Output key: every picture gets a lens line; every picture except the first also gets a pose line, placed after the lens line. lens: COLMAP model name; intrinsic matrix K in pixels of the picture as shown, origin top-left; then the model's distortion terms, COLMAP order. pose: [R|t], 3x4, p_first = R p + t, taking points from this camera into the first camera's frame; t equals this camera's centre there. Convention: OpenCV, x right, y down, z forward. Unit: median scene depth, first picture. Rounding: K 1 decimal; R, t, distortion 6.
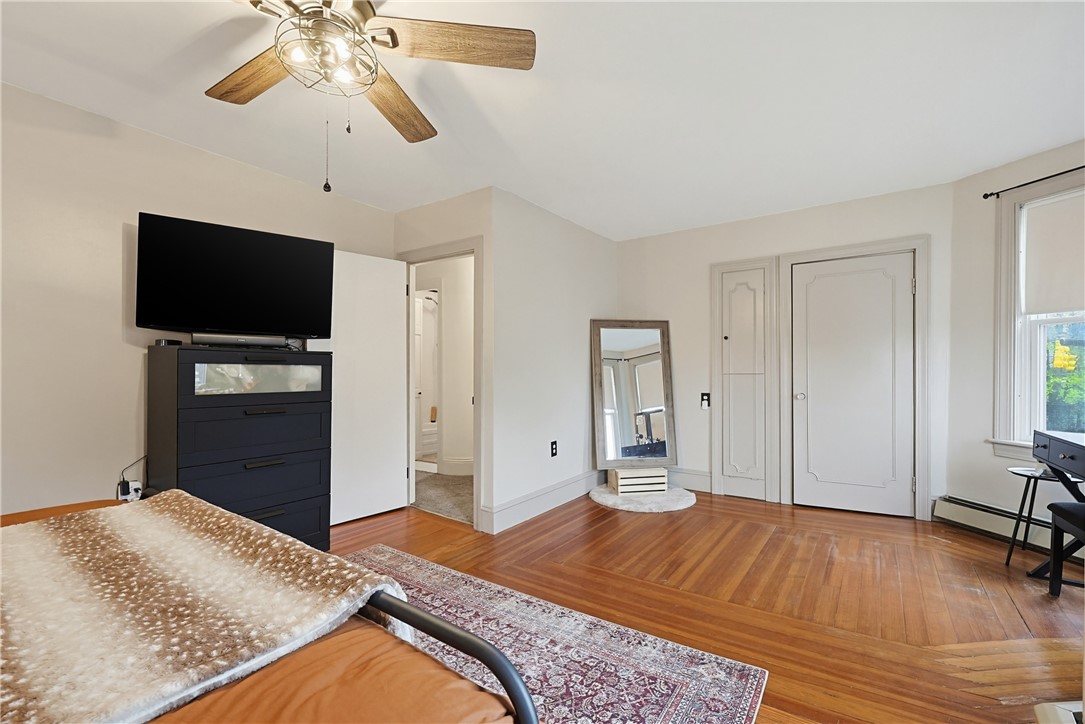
lens RADIAL K [[465.1, 0, 544.3], [0, 465.1, 370.5], [0, 0, 1]] dist [0.008542, 0.000300]
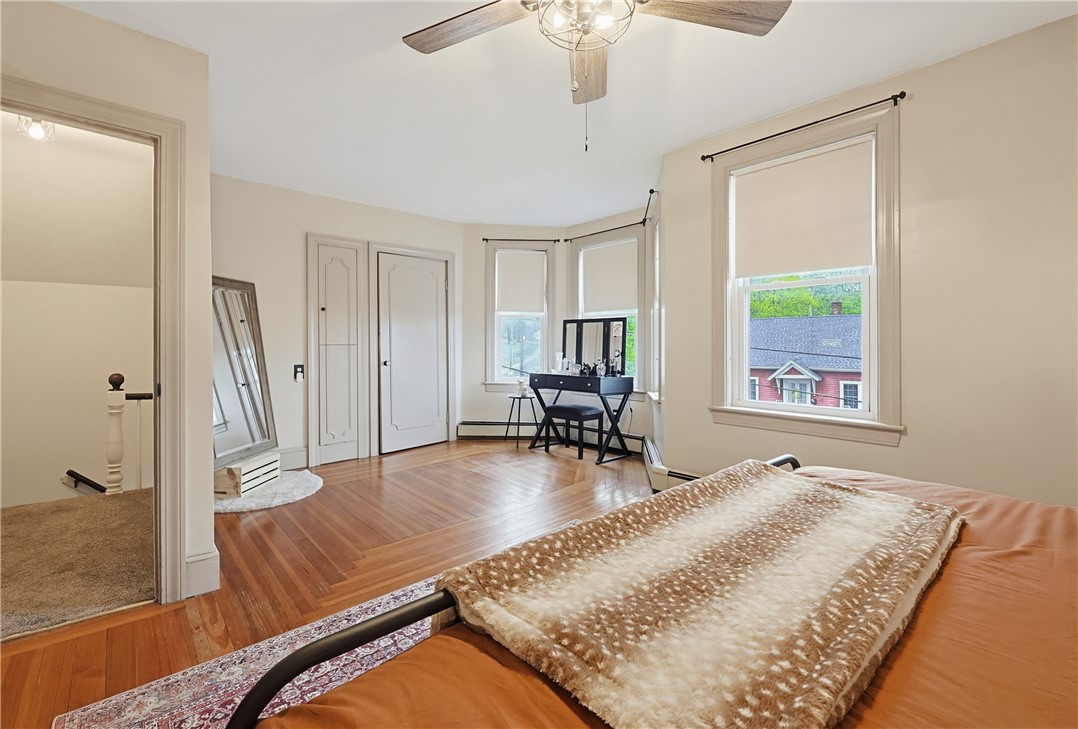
lens RADIAL K [[468.6, 0, 540.2], [0, 468.6, 343.1], [0, 0, 1]] dist [-0.000341, 0.000063]
pose [[0.222505, 0.000505, 0.974931, -0.566707], [-0.000941, 1.000000, -0.000303, 0.003931], [-0.974931, -0.000850, 0.222506, 0.355122]]
